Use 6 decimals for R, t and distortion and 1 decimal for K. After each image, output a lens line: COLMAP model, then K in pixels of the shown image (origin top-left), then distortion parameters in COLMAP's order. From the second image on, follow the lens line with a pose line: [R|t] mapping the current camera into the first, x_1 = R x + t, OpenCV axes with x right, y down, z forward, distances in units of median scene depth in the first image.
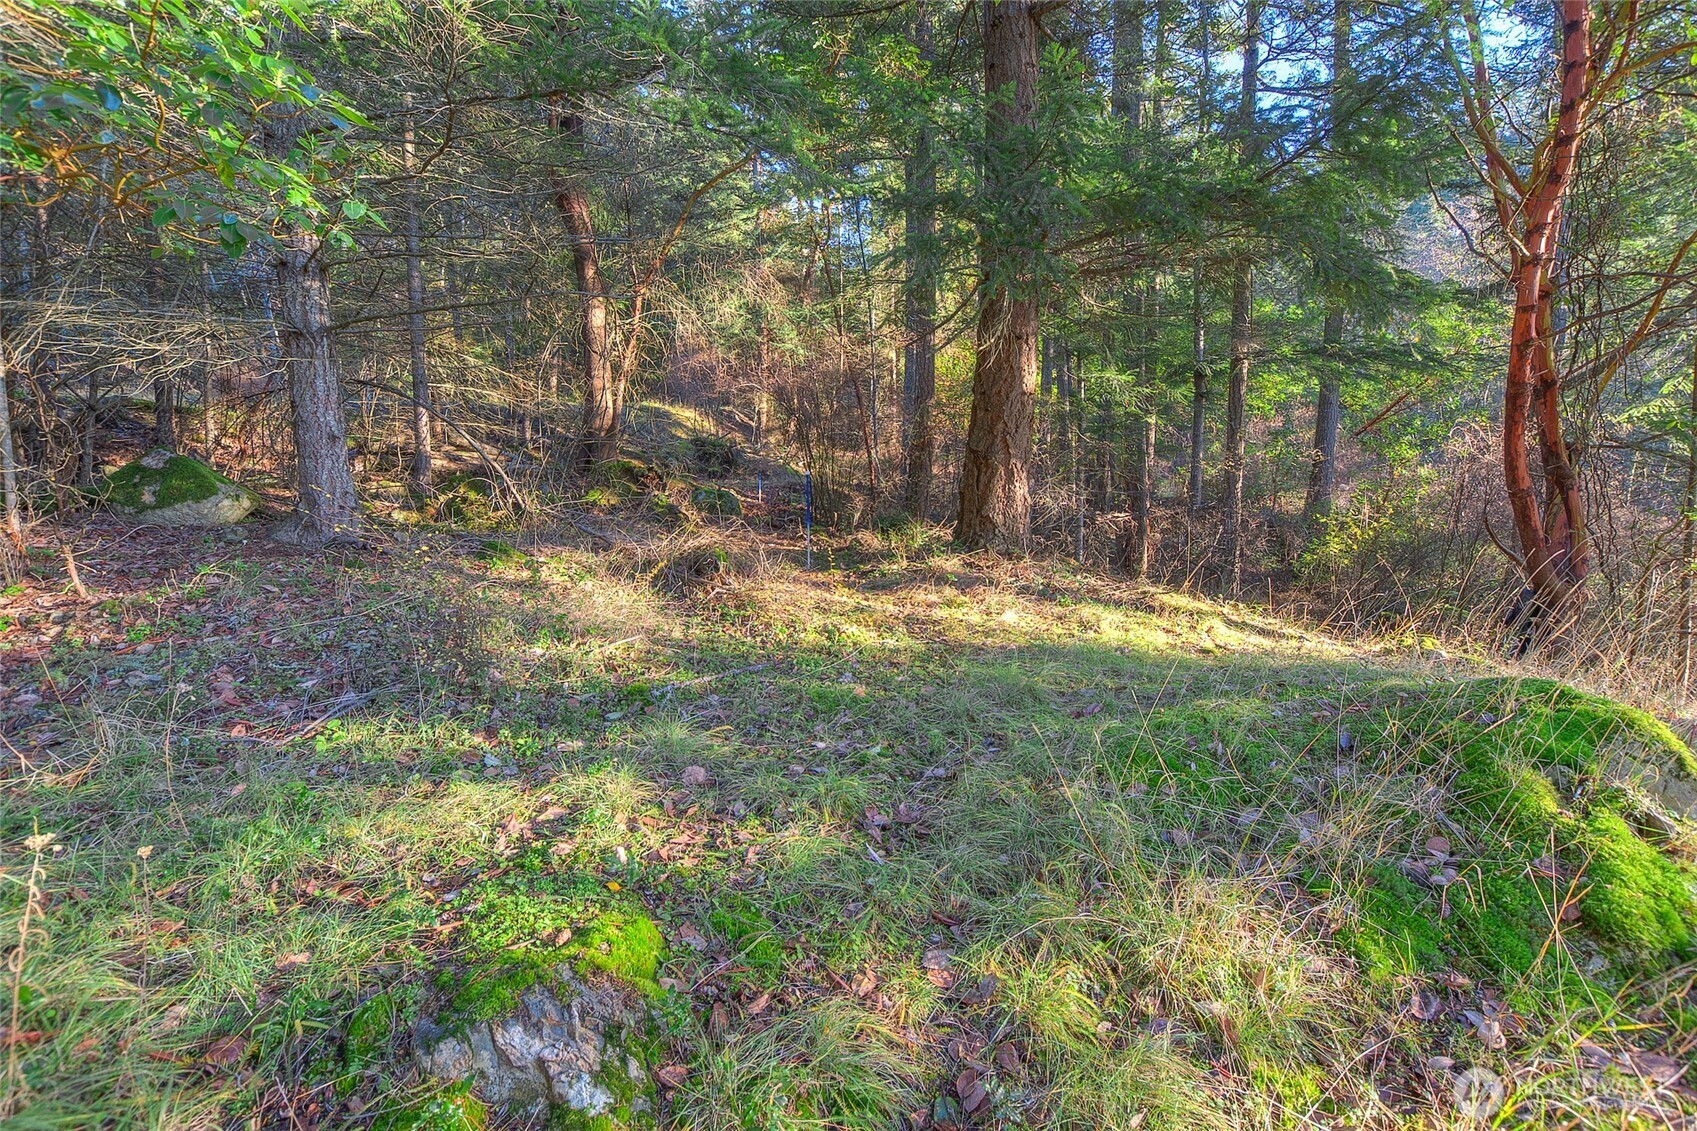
lens RADIAL K [[758.9, 0, 851.1], [0, 758.9, 555.8], [0, 0, 1]] dist [-0.014091, -0.000037]
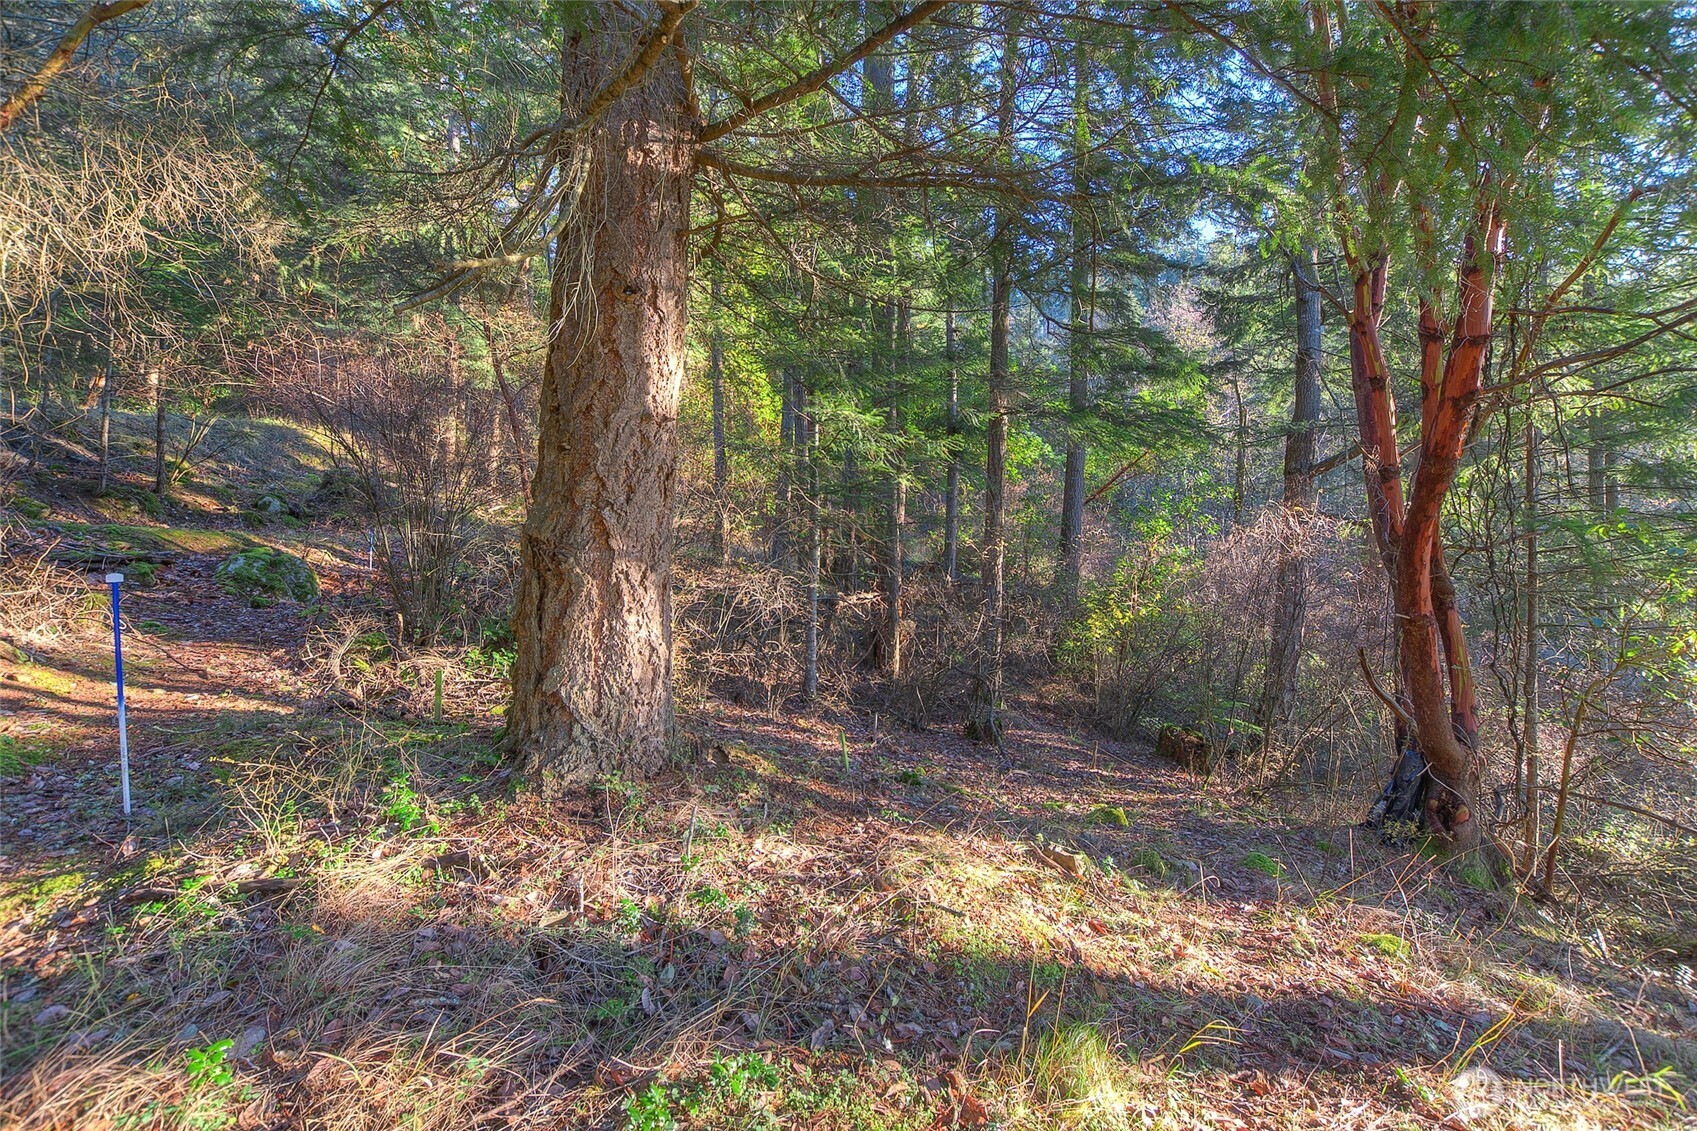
lens RADIAL K [[758.9, 0, 851.1], [0, 758.9, 555.8], [0, 0, 1]] dist [-0.014091, -0.000037]
pose [[0.951645, 0.021390, 0.306455, 0.108603], [-0.003011, 0.998175, -0.060319, -0.055240], [-0.307186, 0.056480, 0.949972, 0.283895]]
